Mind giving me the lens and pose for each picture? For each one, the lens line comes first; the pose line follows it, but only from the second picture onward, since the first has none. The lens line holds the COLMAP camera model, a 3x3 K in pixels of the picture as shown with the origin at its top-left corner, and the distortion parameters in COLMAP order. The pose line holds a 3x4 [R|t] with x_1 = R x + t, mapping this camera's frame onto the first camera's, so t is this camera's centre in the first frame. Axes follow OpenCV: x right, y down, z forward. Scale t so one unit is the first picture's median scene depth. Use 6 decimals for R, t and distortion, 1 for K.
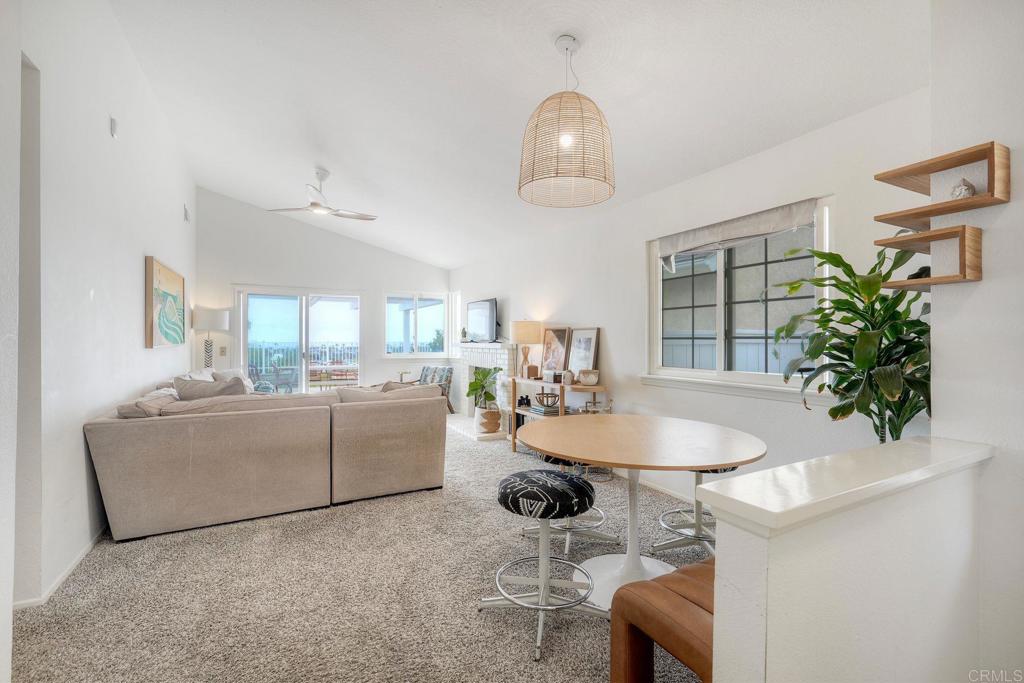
lens RADIAL K [[468.2, 0, 513.4], [0, 468.2, 338.3], [0, 0, 1]] dist [-0.007289, 0.000811]
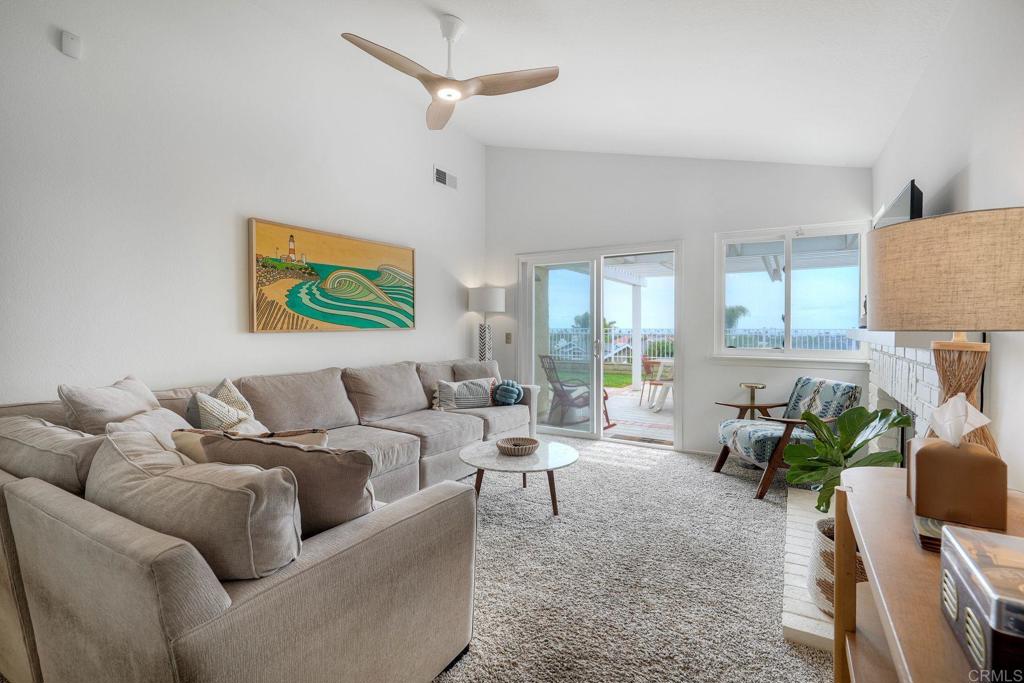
lens RADIAL K [[468.2, 0, 513.4], [0, 468.2, 338.3], [0, 0, 1]] dist [-0.007289, 0.000811]
pose [[0.533496, 0.019891, -0.845569, 0.066469], [-0.000584, 0.999732, 0.023149, 0.007745], [0.845802, -0.011856, 0.533365, 0.498691]]
